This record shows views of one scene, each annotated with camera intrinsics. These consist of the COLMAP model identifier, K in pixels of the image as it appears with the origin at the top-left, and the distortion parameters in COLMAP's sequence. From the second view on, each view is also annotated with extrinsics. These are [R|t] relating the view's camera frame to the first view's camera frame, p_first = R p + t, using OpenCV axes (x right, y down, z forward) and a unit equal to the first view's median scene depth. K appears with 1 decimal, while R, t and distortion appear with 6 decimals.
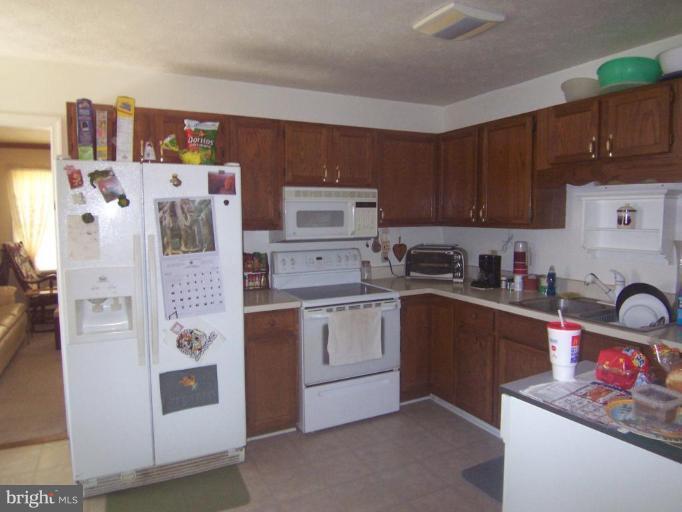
lens RADIAL K [[460.0, 0, 341.4], [0, 460.0, 253.4], [0, 0, 1]] dist [0.008919, -0.009180]
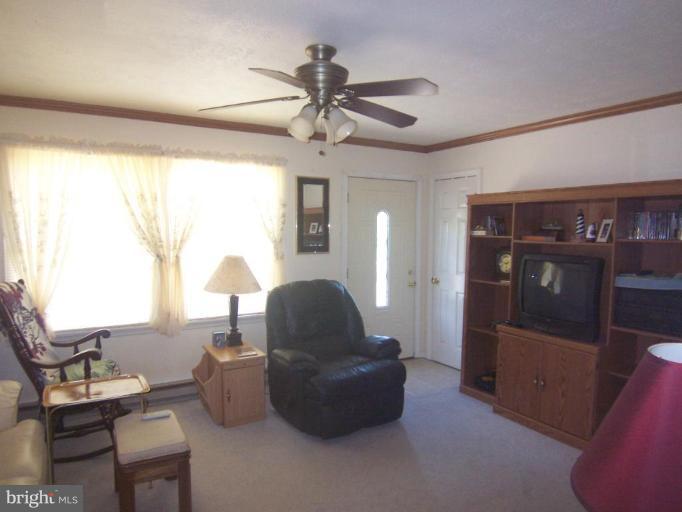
lens RADIAL K [[460.0, 0, 342.8], [0, 460.0, 259.4], [0, 0, 1]] dist [0.008919, -0.009180]
pose [[0.997918, 0.008421, 0.063945, -0.358988], [-0.007235, 0.999798, -0.018750, -0.042612], [-0.064090, 0.018248, 0.997777, 0.444157]]
